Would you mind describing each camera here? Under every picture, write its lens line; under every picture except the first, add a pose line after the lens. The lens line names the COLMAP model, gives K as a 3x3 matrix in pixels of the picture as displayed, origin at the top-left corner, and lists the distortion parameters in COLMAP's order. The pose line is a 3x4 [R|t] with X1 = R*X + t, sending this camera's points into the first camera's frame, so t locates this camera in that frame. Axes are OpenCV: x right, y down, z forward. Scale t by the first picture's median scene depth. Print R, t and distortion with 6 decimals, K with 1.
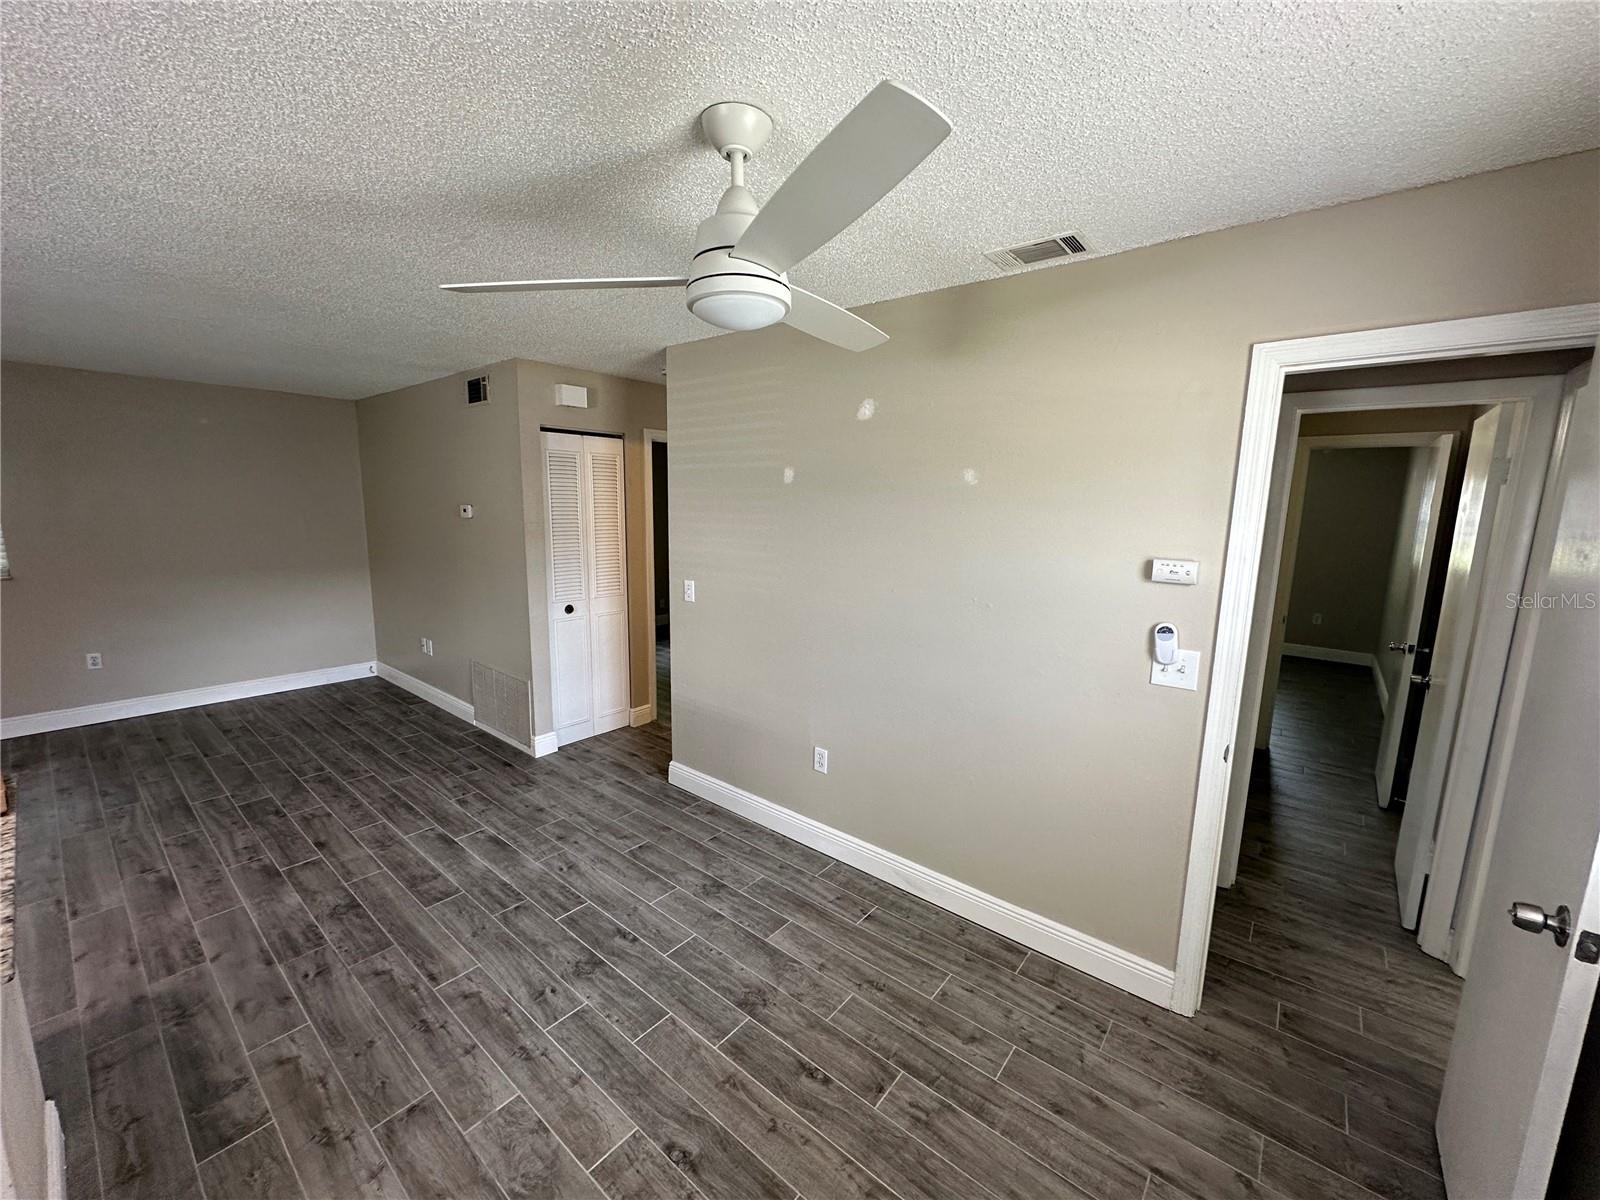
lens RADIAL K [[635.5, 0, 798.0], [0, 635.5, 601.2], [0, 0, 1]] dist [-0.002949, 0.000818]
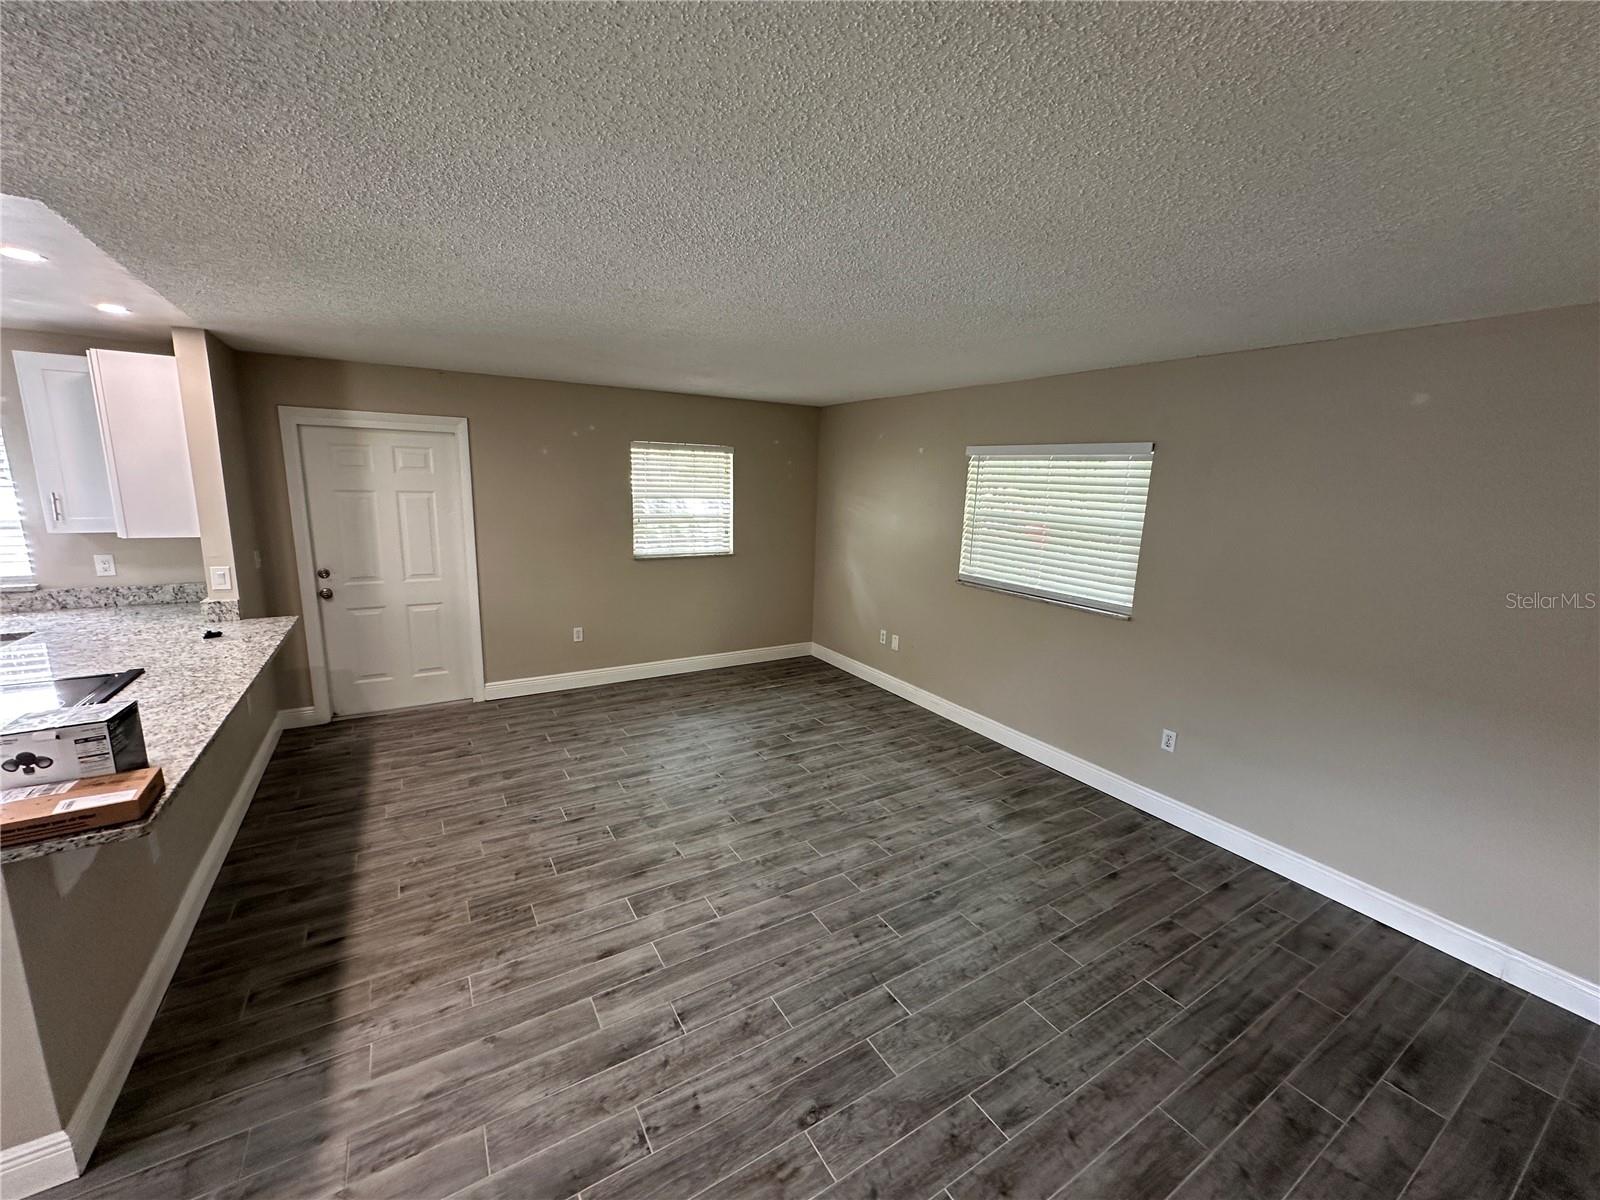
lens RADIAL K [[635.5, 0, 798.0], [0, 635.5, 601.2], [0, 0, 1]] dist [-0.002949, 0.000818]
pose [[-0.325802, 0.153126, -0.932955, -0.403961], [-0.185127, 0.957362, 0.221781, -0.233510], [0.927136, 0.244972, -0.283563, 1.139636]]
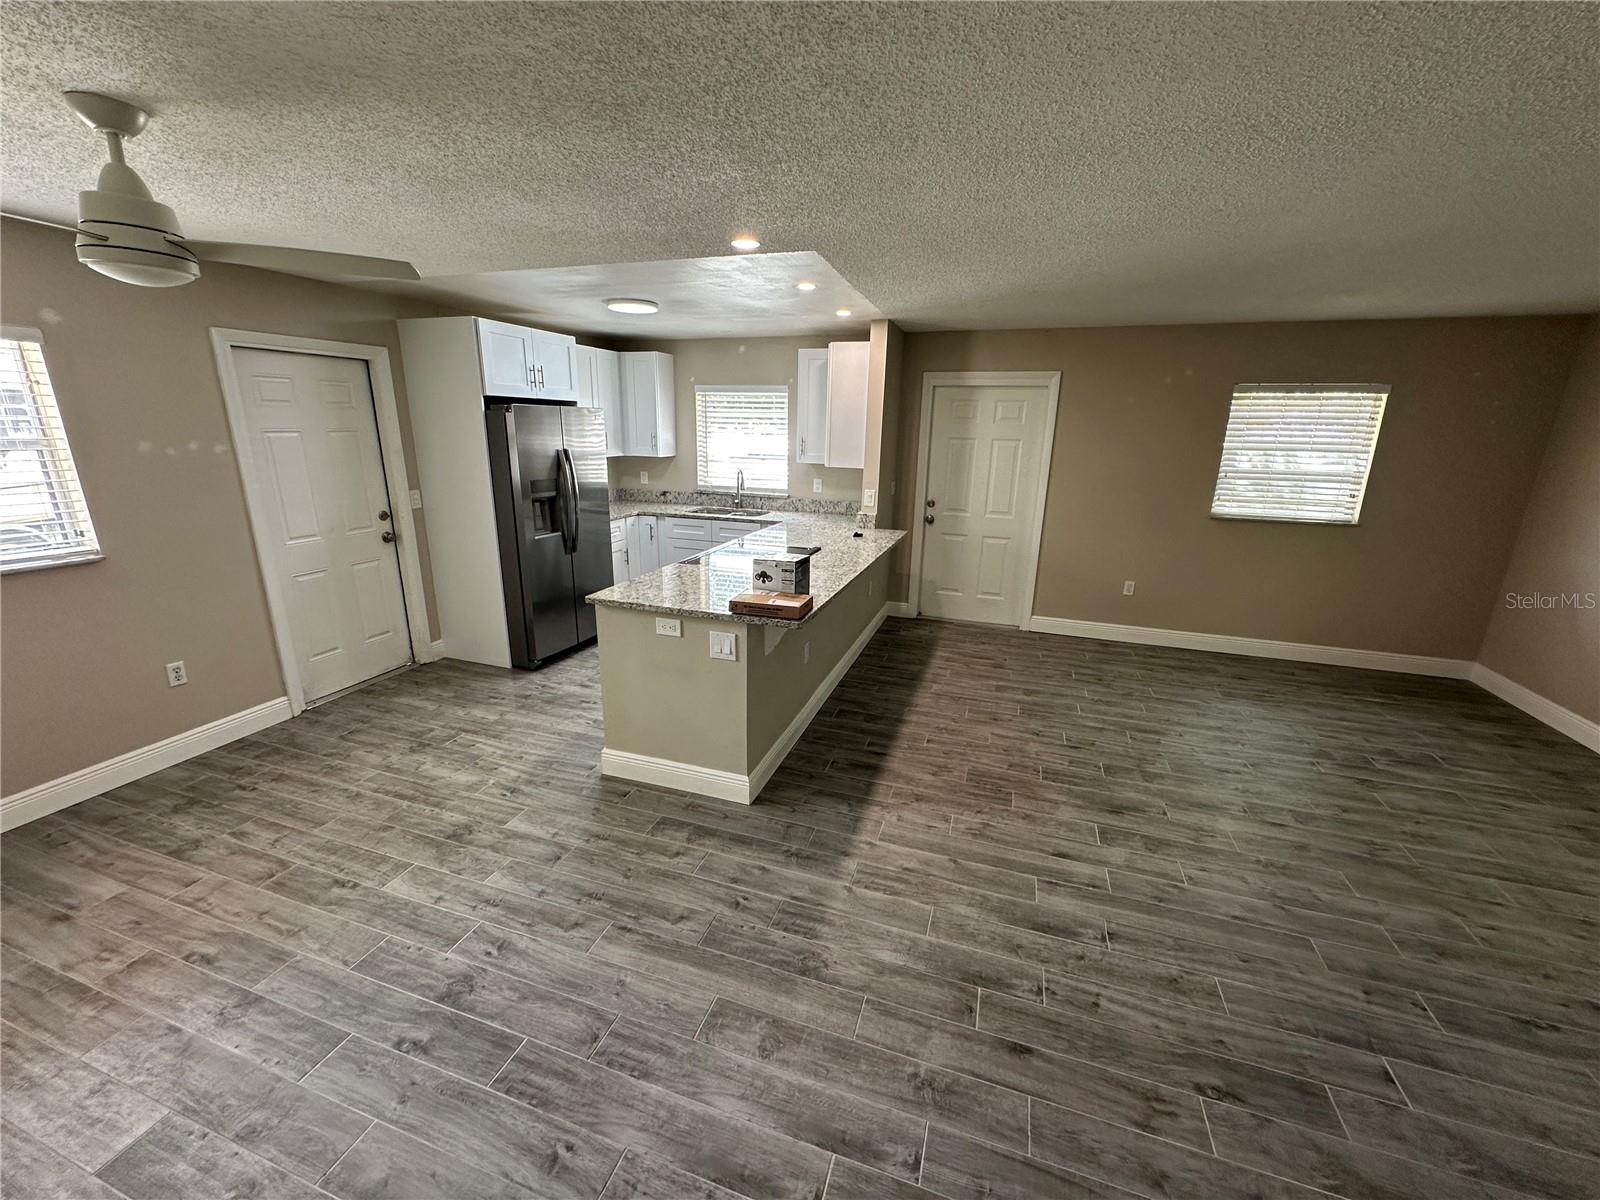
lens RADIAL K [[635.5, 0, 798.0], [0, 635.5, 601.2], [0, 0, 1]] dist [-0.002949, 0.000818]
pose [[-0.935227, 0.061252, -0.348709, -0.377741], [-0.090423, 0.910935, 0.402519, -0.227147], [0.342307, 0.407978, -0.846392, 1.274411]]
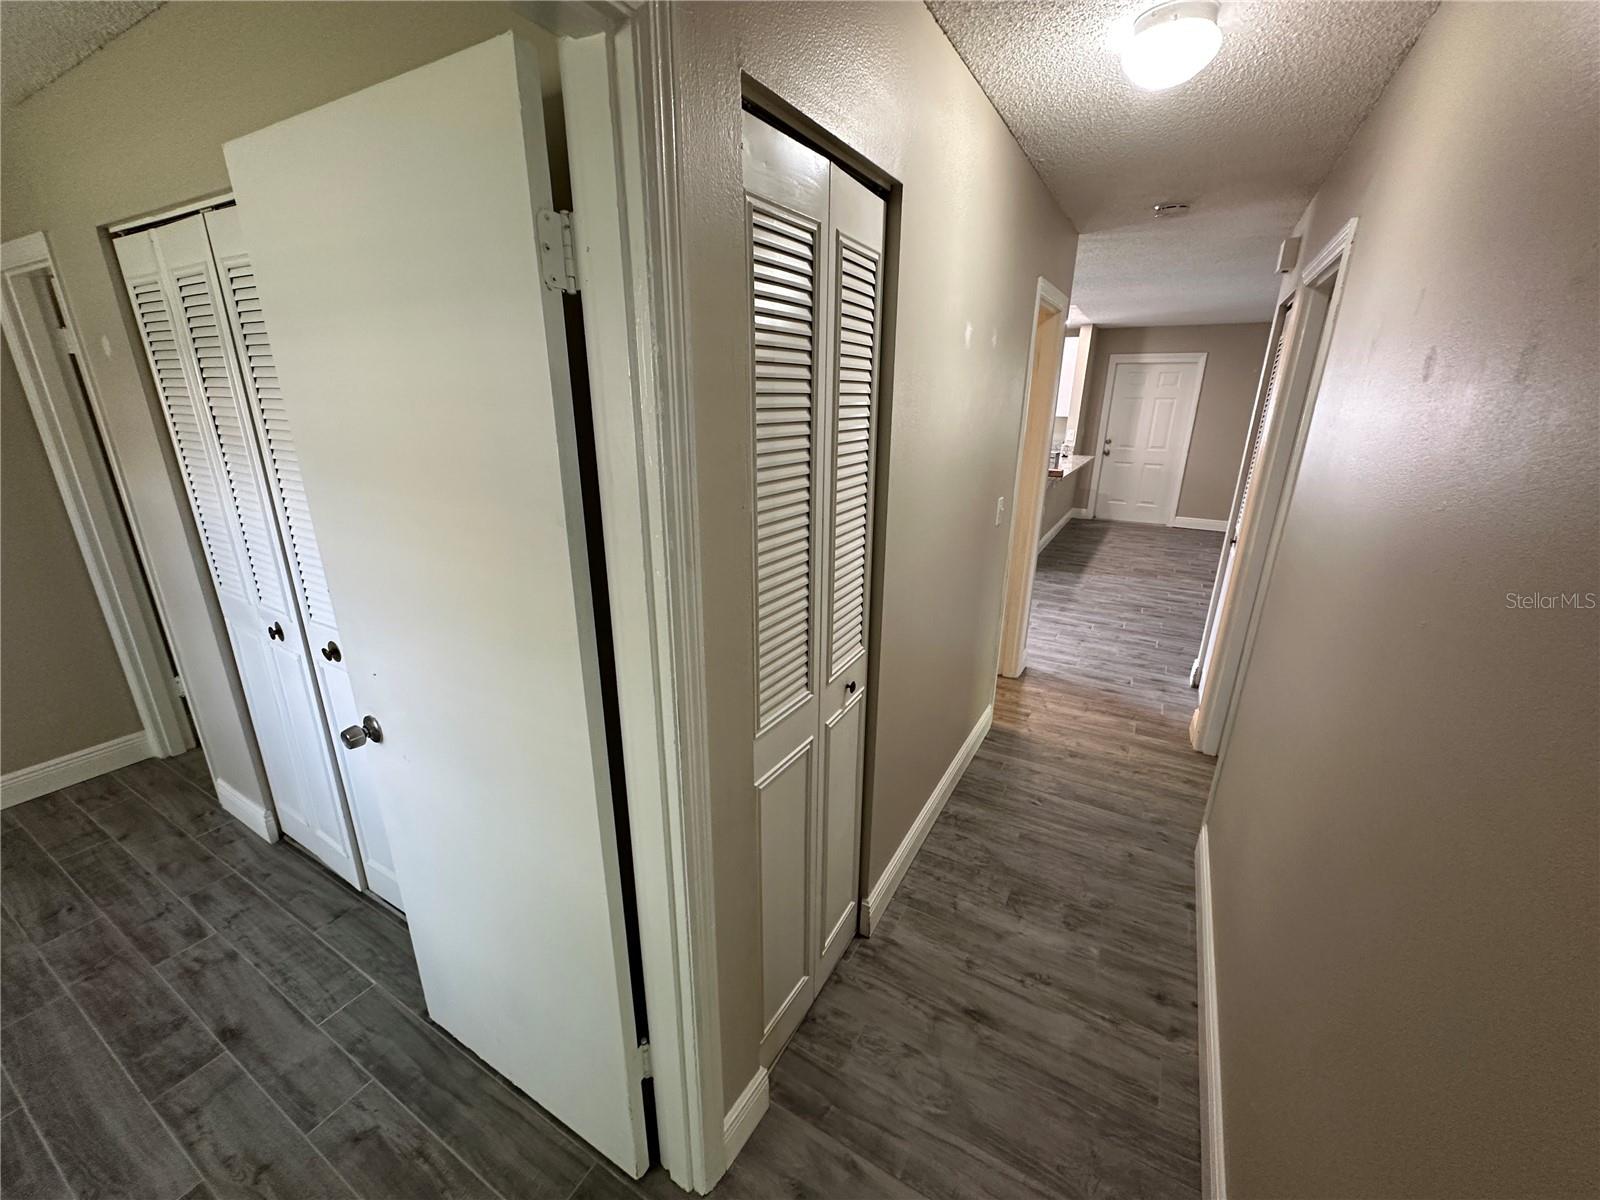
lens RADIAL K [[635.5, 0, 798.0], [0, 635.5, 601.2], [0, 0, 1]] dist [-0.002949, 0.000818]
pose [[-0.985610, 0.028215, -0.166666, 0.447968], [-0.051446, 0.889128, 0.454759, -0.356958], [0.161018, 0.456789, -0.874881, 2.294469]]
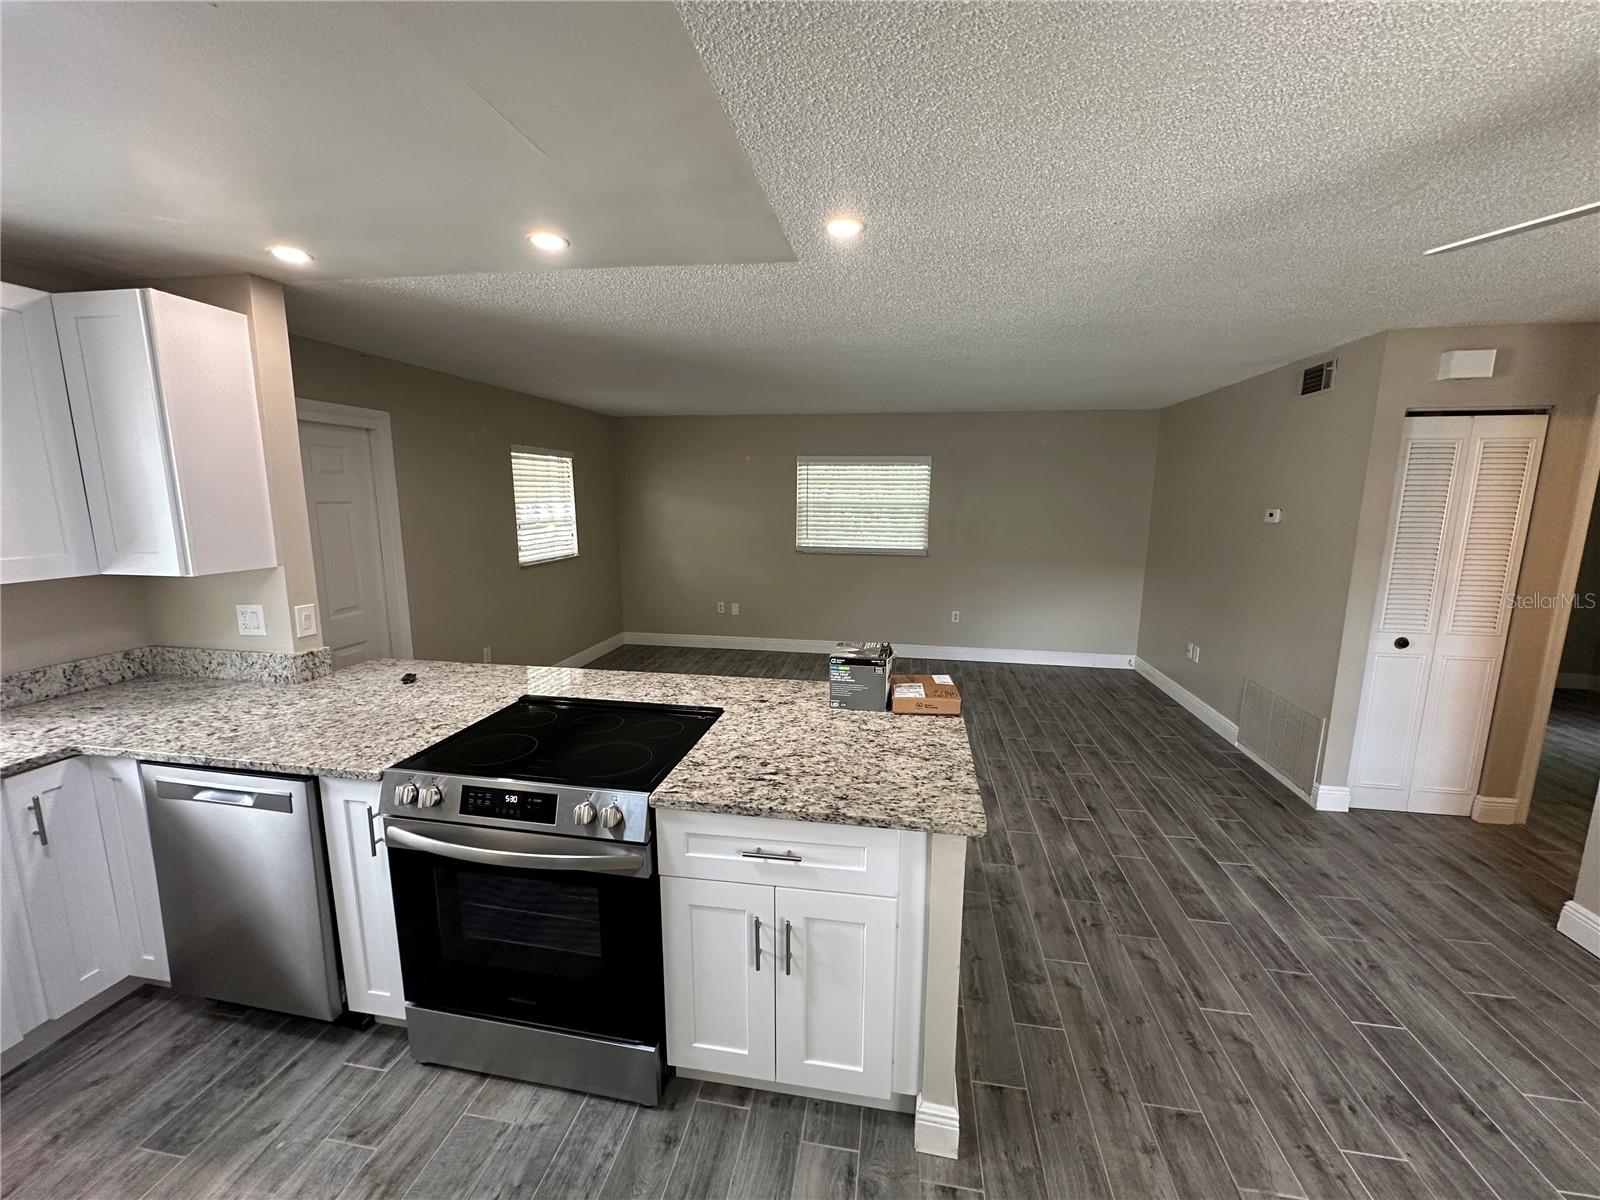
lens RADIAL K [[635.5, 0, 798.0], [0, 635.5, 601.2], [0, 0, 1]] dist [-0.002949, 0.000818]
pose [[0.494882, 0.128514, -0.859404, -0.089260], [-0.132210, 0.988625, 0.071705, 0.005454], [0.858844, 0.078136, 0.506243, -0.049809]]
